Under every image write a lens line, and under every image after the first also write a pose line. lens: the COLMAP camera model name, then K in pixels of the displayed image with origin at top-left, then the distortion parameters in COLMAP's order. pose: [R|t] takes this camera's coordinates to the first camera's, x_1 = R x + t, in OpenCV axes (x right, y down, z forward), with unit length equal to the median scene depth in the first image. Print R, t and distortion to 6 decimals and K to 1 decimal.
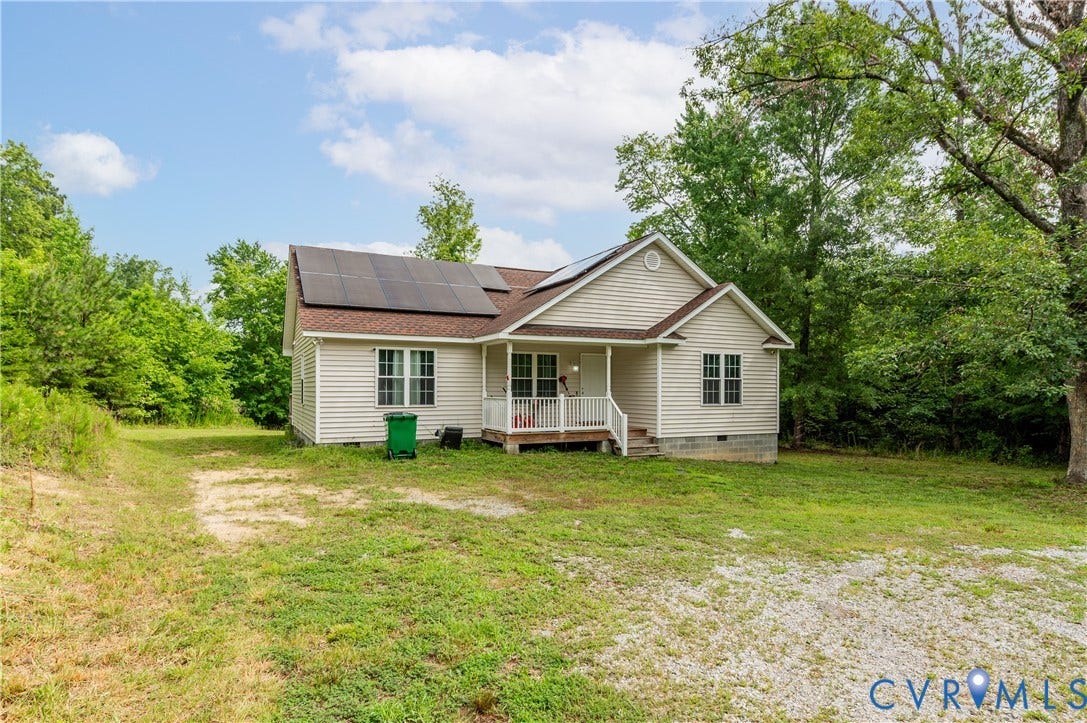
lens RADIAL K [[618.1, 0, 579.5], [0, 618.1, 393.6], [0, 0, 1]] dist [0.000479, -0.000563]
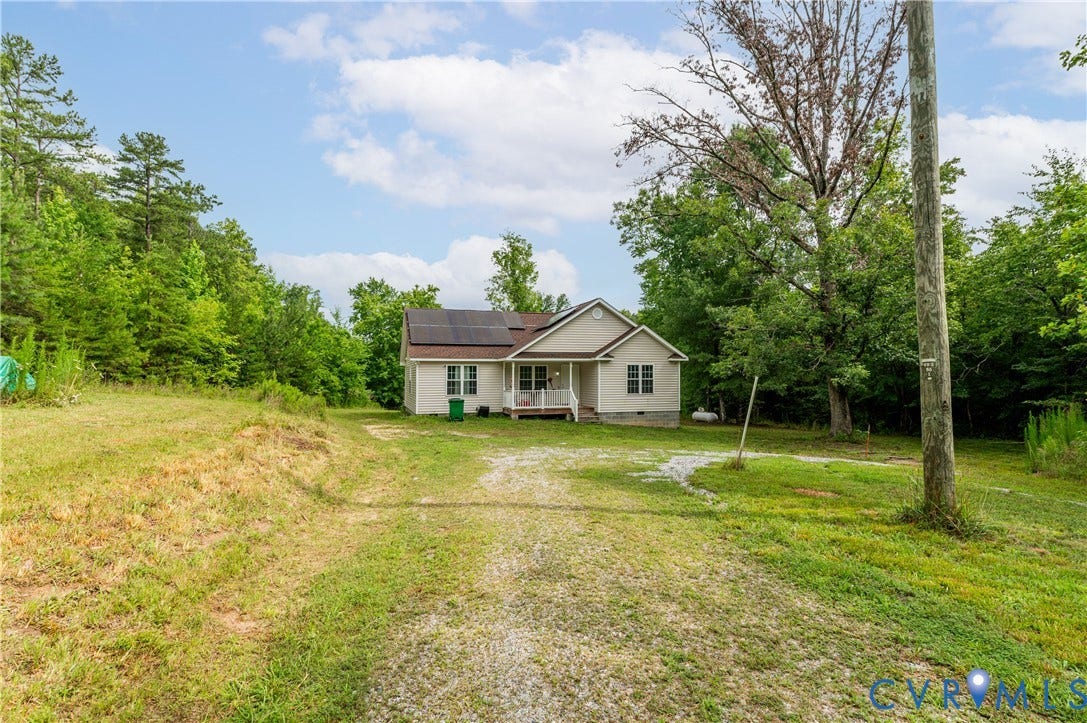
lens RADIAL K [[575.9, 0, 598.7], [0, 575.9, 362.0], [0, 0, 1]] dist [-0.000135, 0.000220]
pose [[0.993732, -0.007969, -0.111501, 0.299113], [0.004273, 0.999435, -0.033353, -0.018512], [0.111703, 0.032668, 0.993205, -0.637597]]
